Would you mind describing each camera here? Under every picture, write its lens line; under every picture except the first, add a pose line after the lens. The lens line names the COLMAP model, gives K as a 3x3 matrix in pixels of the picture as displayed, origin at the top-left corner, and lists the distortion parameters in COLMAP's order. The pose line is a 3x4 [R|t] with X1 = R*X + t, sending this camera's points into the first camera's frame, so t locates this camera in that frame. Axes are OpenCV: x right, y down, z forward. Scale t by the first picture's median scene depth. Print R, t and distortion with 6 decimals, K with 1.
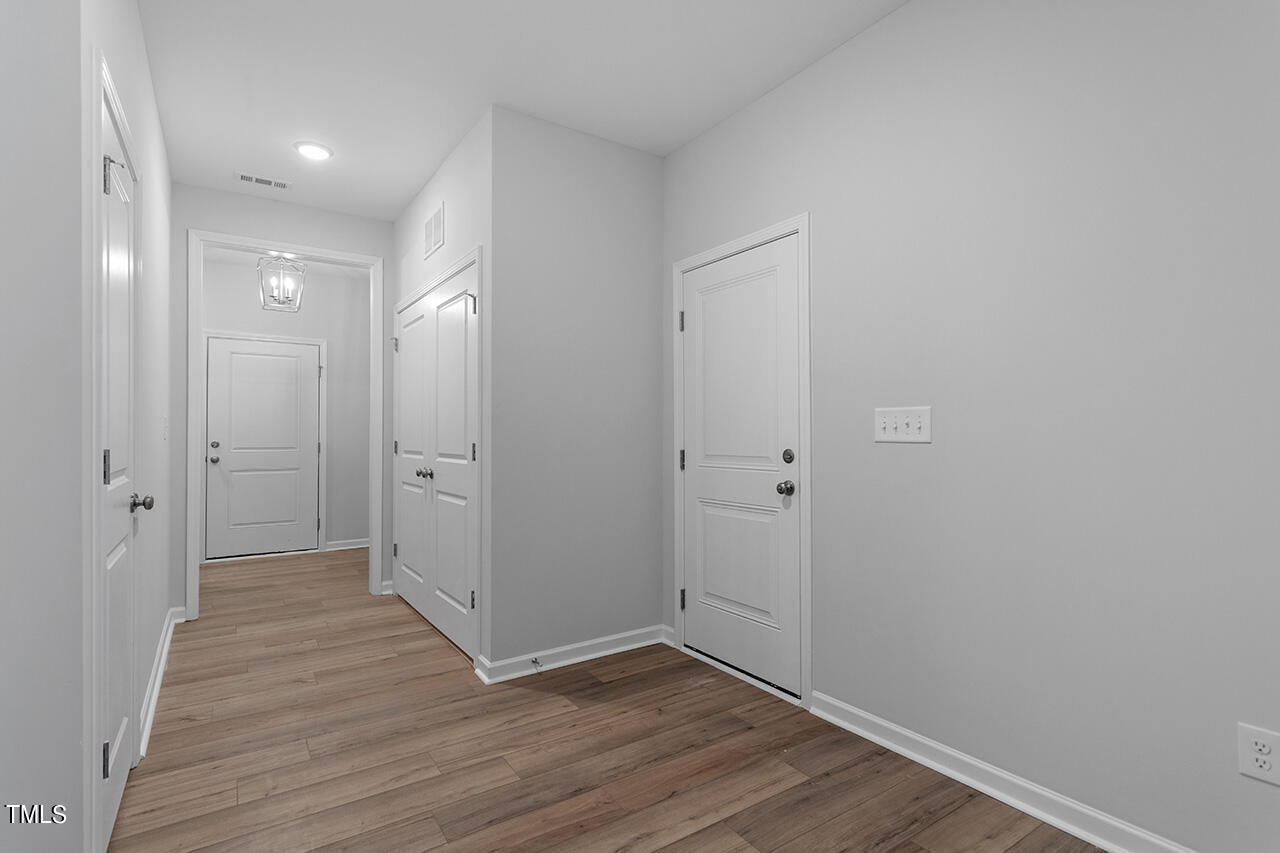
lens RADIAL K [[614.9, 0, 638.3], [0, 614.9, 425.8], [0, 0, 1]] dist [0.002865, 0.000354]
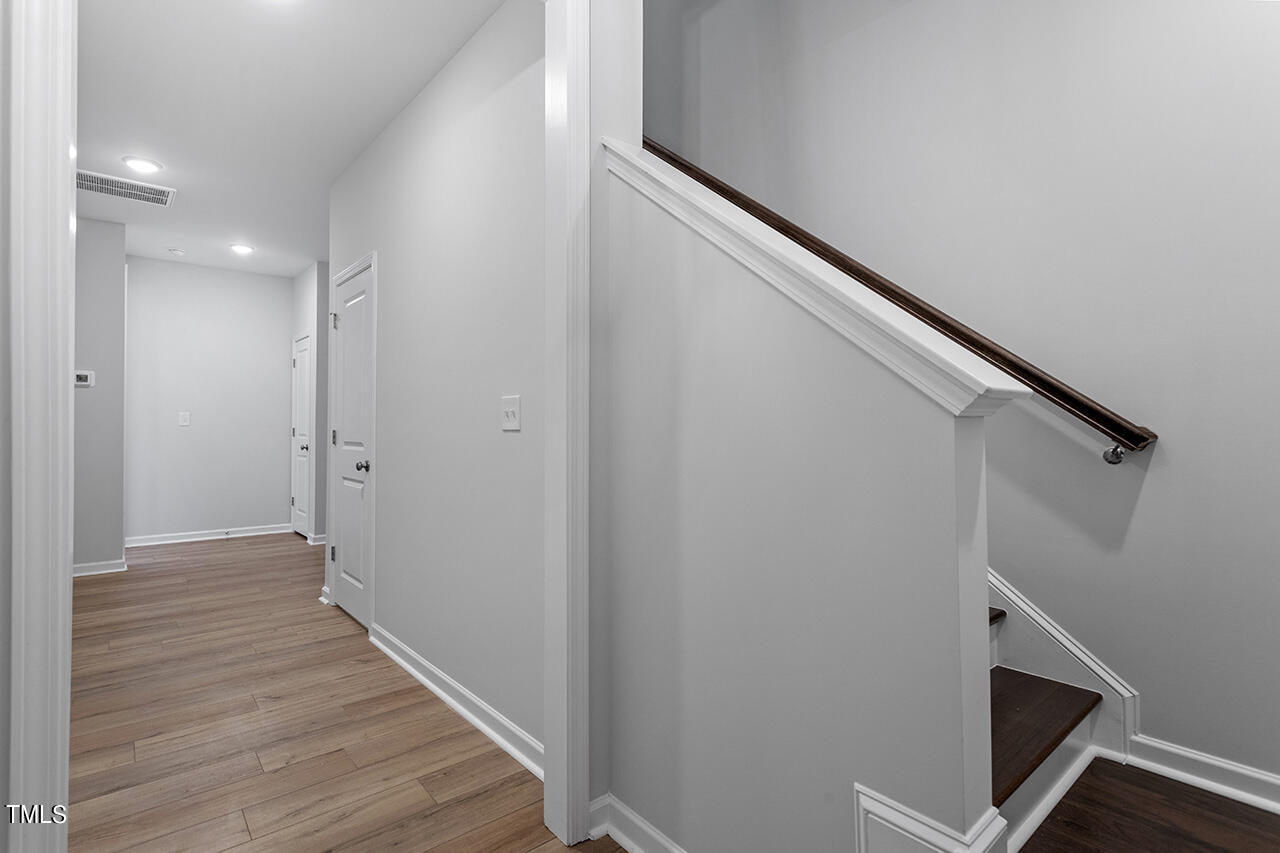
lens RADIAL K [[614.9, 0, 638.3], [0, 614.9, 425.8], [0, 0, 1]] dist [0.002865, 0.000354]
pose [[-0.993578, -0.004329, -0.113064, -1.065689], [-0.002191, 0.999817, -0.019028, 0.031802], [0.113126, -0.018658, -0.993405, 2.144387]]
